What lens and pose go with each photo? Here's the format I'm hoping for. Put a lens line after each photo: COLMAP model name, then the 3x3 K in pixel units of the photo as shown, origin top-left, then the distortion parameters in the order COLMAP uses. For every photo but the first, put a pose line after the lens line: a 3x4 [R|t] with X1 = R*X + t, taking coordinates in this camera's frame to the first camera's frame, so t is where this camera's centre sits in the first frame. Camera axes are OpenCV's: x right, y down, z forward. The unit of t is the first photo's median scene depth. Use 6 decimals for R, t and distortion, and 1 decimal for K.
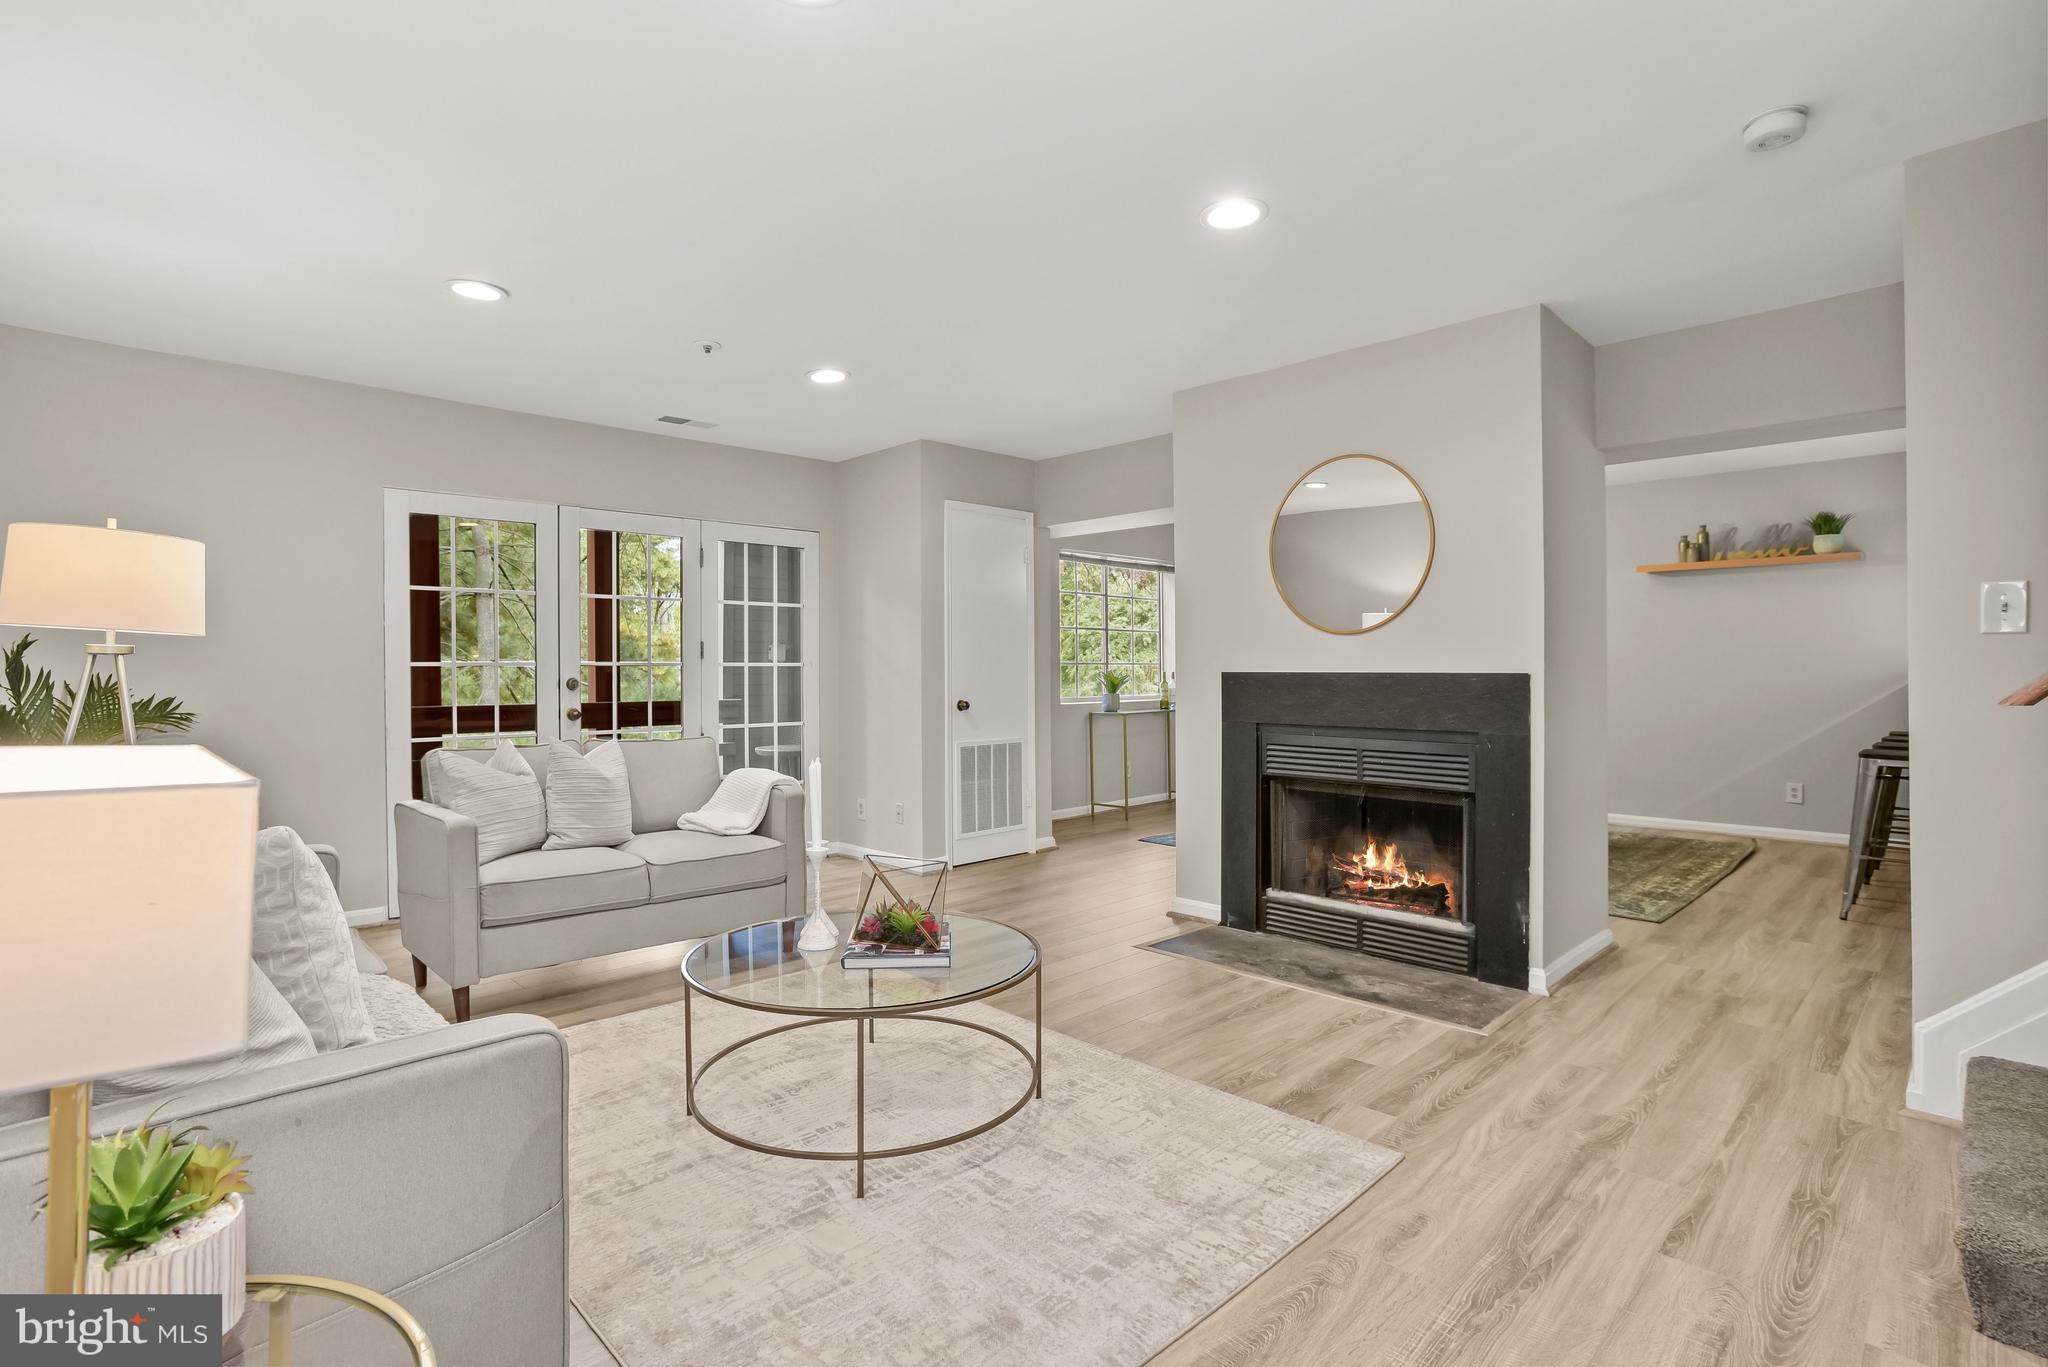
lens RADIAL K [[1005.4, 0, 1032.1], [0, 1005.4, 677.3], [0, 0, 1]] dist [-0.004244, 0.000424]
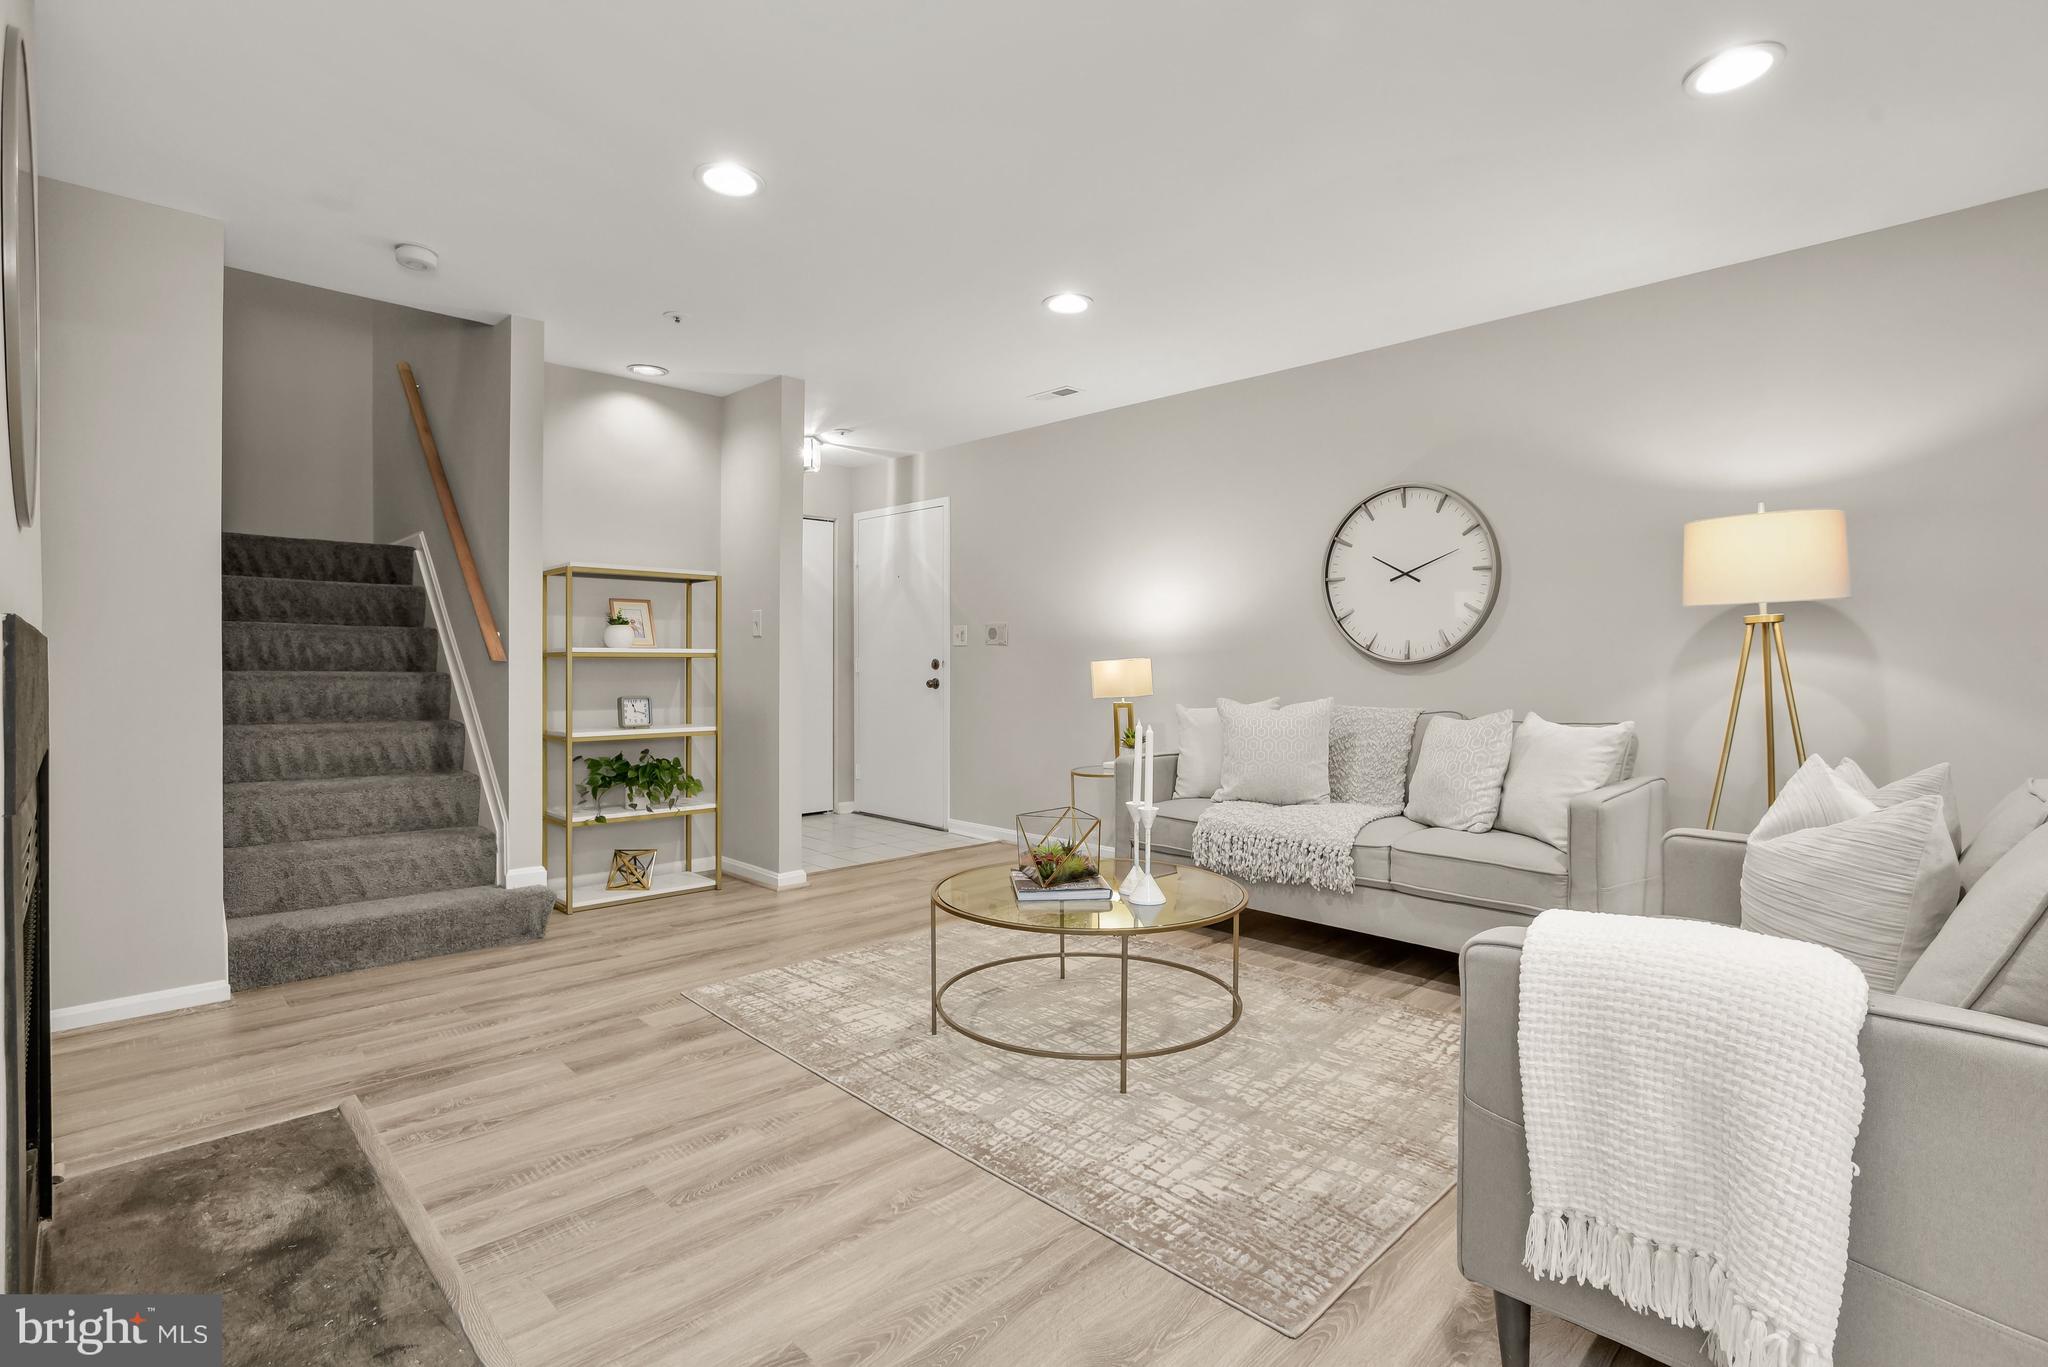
lens RADIAL K [[988.1, 0, 992.5], [0, 988.1, 664.1], [0, 0, 1]] dist [-0.034911, 0.019560]
pose [[-0.999443, 0.001665, 0.033337, -0.067945], [0.002045, 0.999933, 0.011352, 0.005898], [-0.033315, 0.011413, -0.999380, 1.515870]]
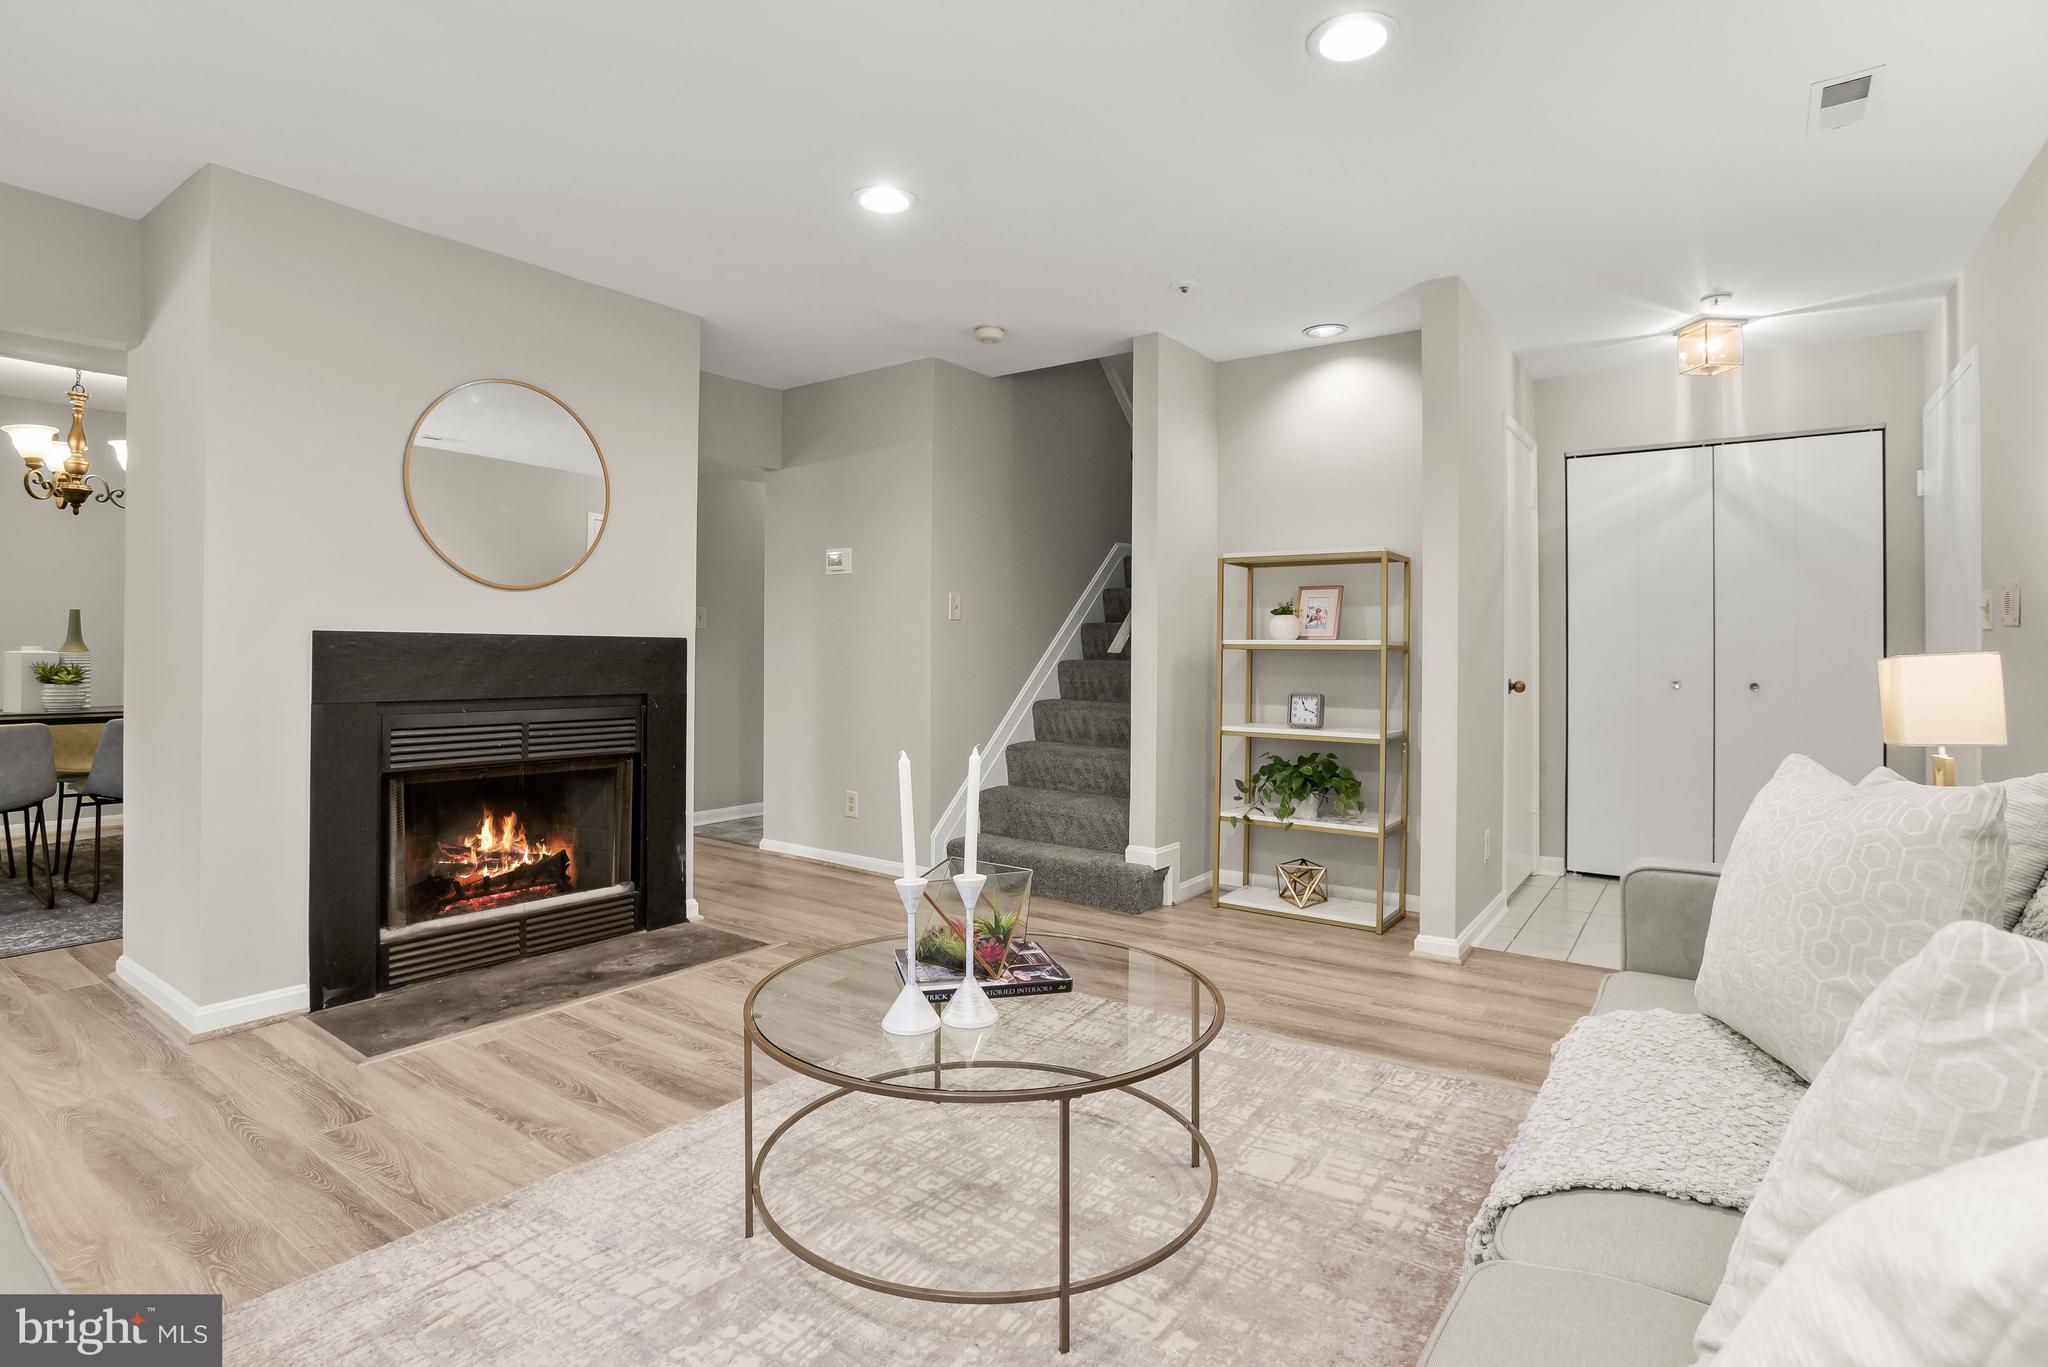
lens RADIAL K [[990.8, 0, 1041.3], [0, 990.8, 645.3], [0, 0, 1]] dist [-0.031643, 0.000730]
pose [[-0.164801, 0.009831, 0.986278, -0.647910], [0.002461, 0.999951, -0.009556, 0.015110], [-0.986324, 0.000853, -0.164817, 0.777360]]
